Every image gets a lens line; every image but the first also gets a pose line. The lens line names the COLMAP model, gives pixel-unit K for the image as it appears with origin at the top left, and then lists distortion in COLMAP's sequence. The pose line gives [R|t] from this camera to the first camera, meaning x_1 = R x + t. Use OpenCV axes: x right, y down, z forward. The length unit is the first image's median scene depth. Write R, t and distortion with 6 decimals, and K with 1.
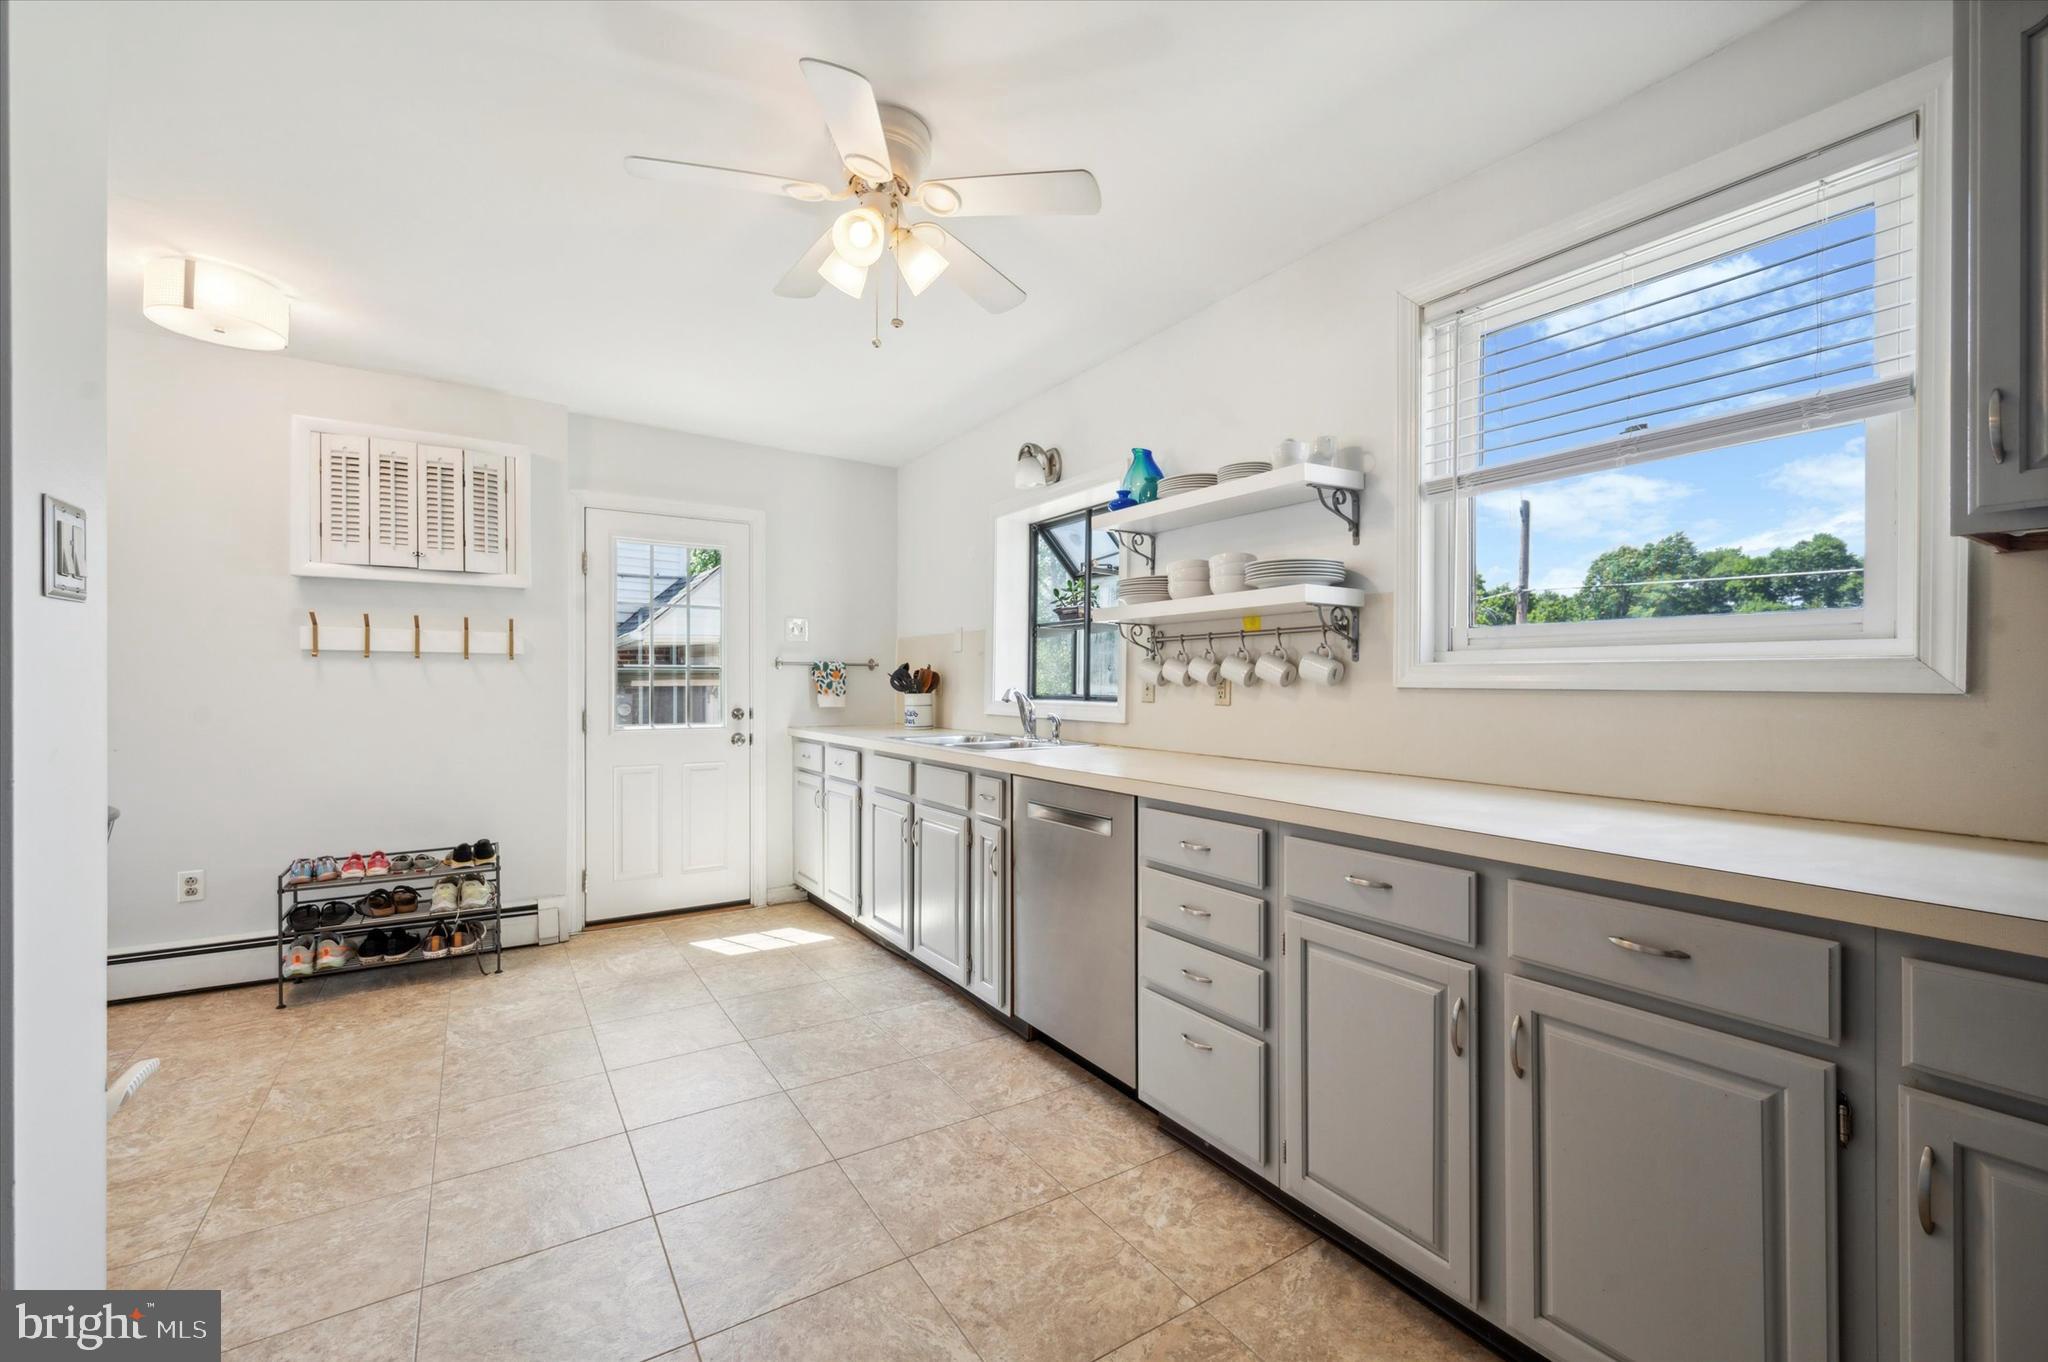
lens RADIAL K [[834.5, 0, 1024.0], [0, 834.5, 681.0], [0, 0, 1]] dist [0.000021, 0.000026]
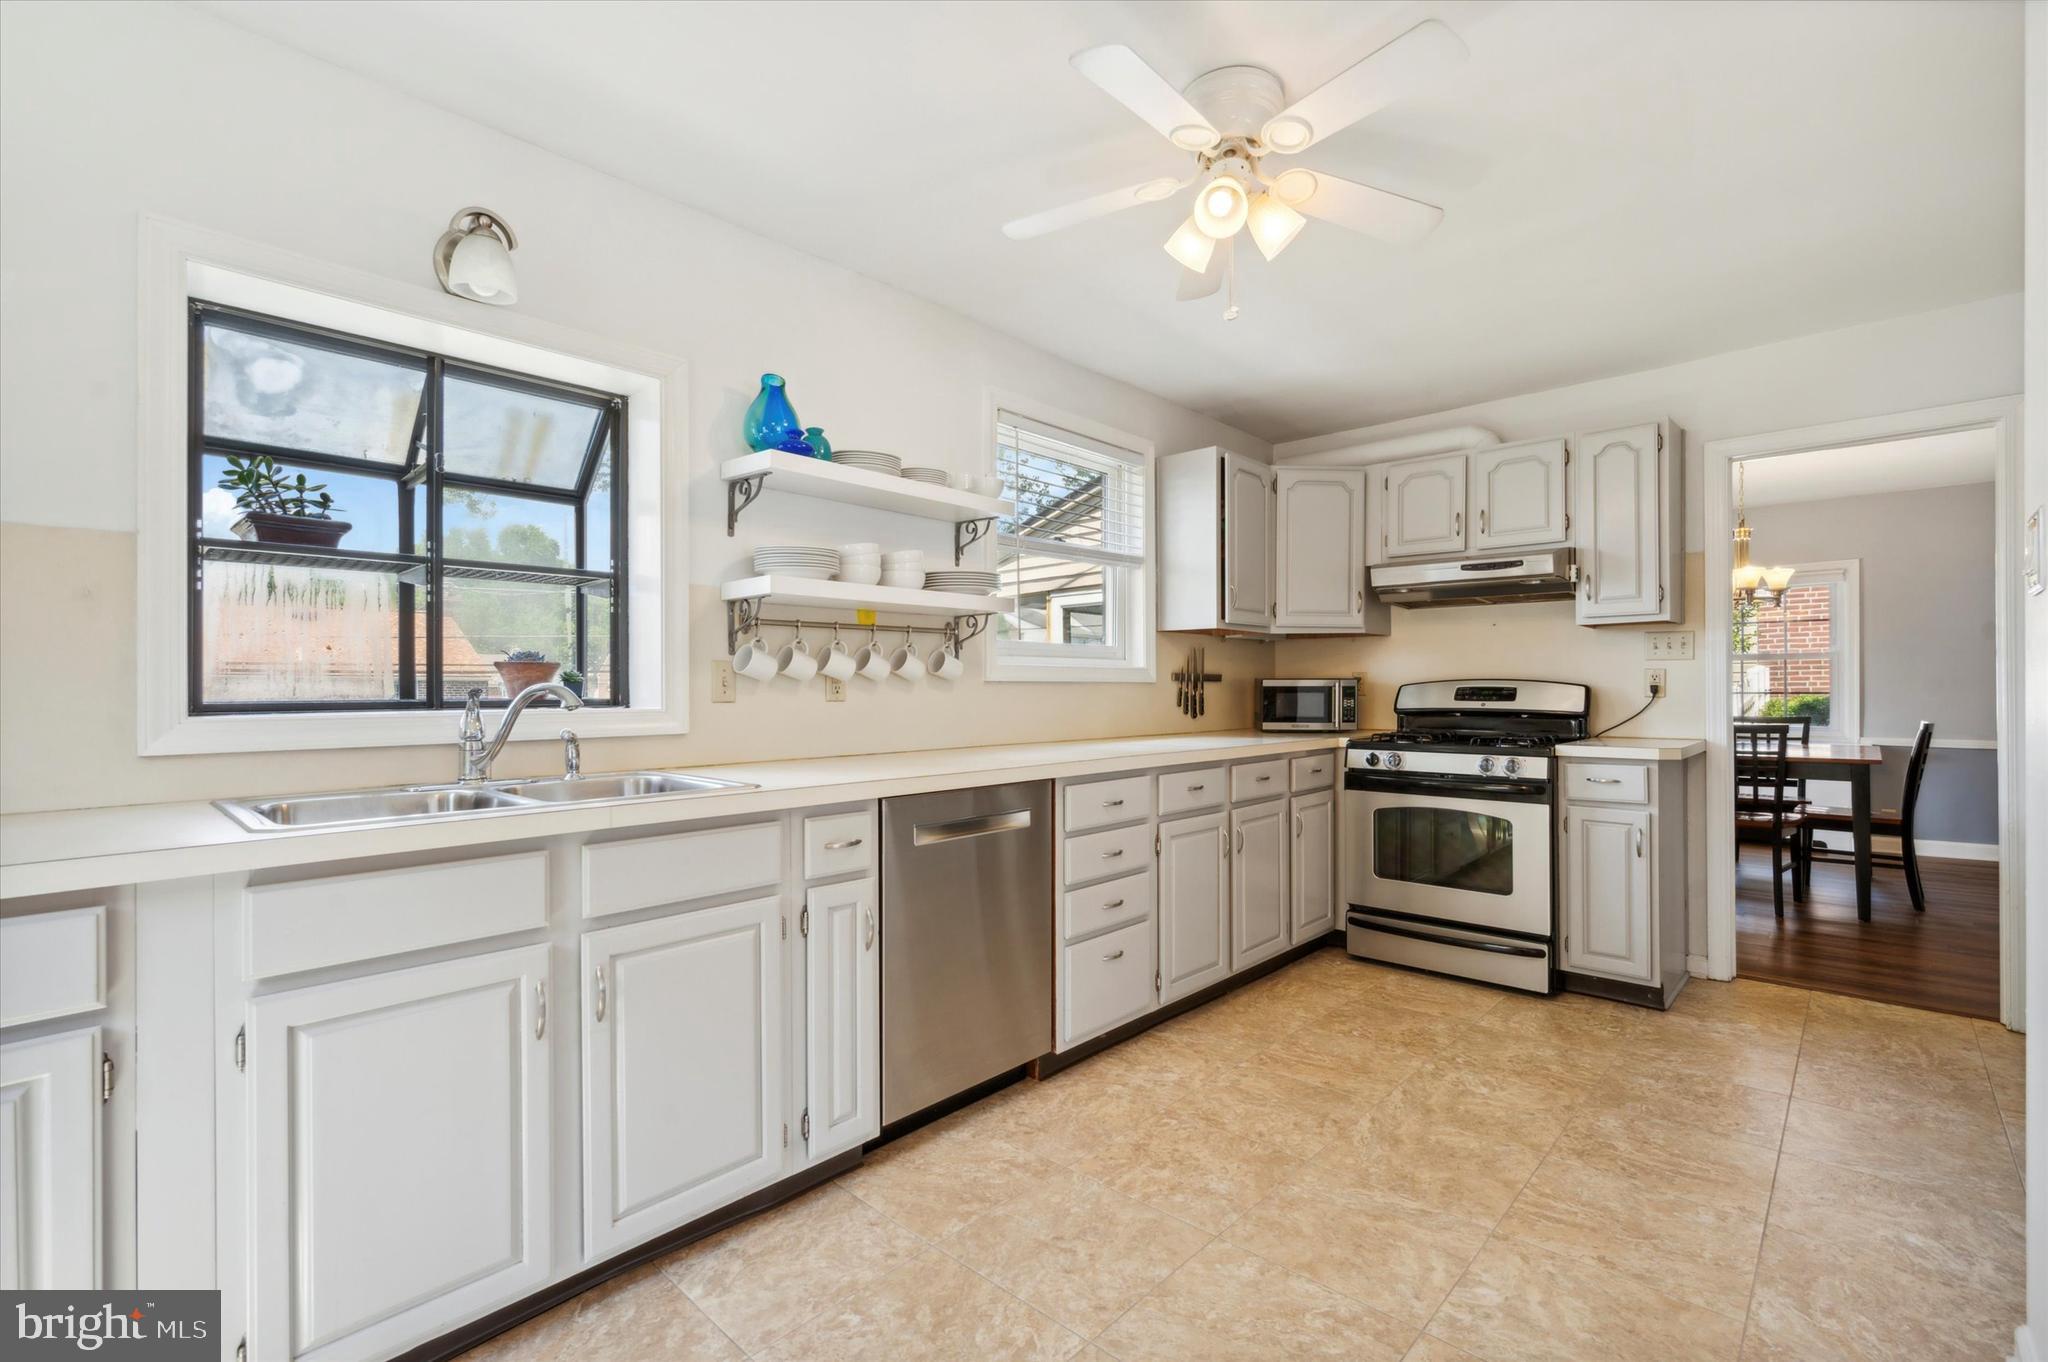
lens RADIAL K [[903.4, 0, 1024.0], [0, 903.4, 681.0], [0, 0, 1]] dist [-0.000814, 0.000193]
pose [[-0.234851, 0.001555, 0.972030, -0.967820], [-0.000878, 0.999998, -0.001811, 0.009859], [-0.972031, -0.001279, -0.234849, 1.268472]]
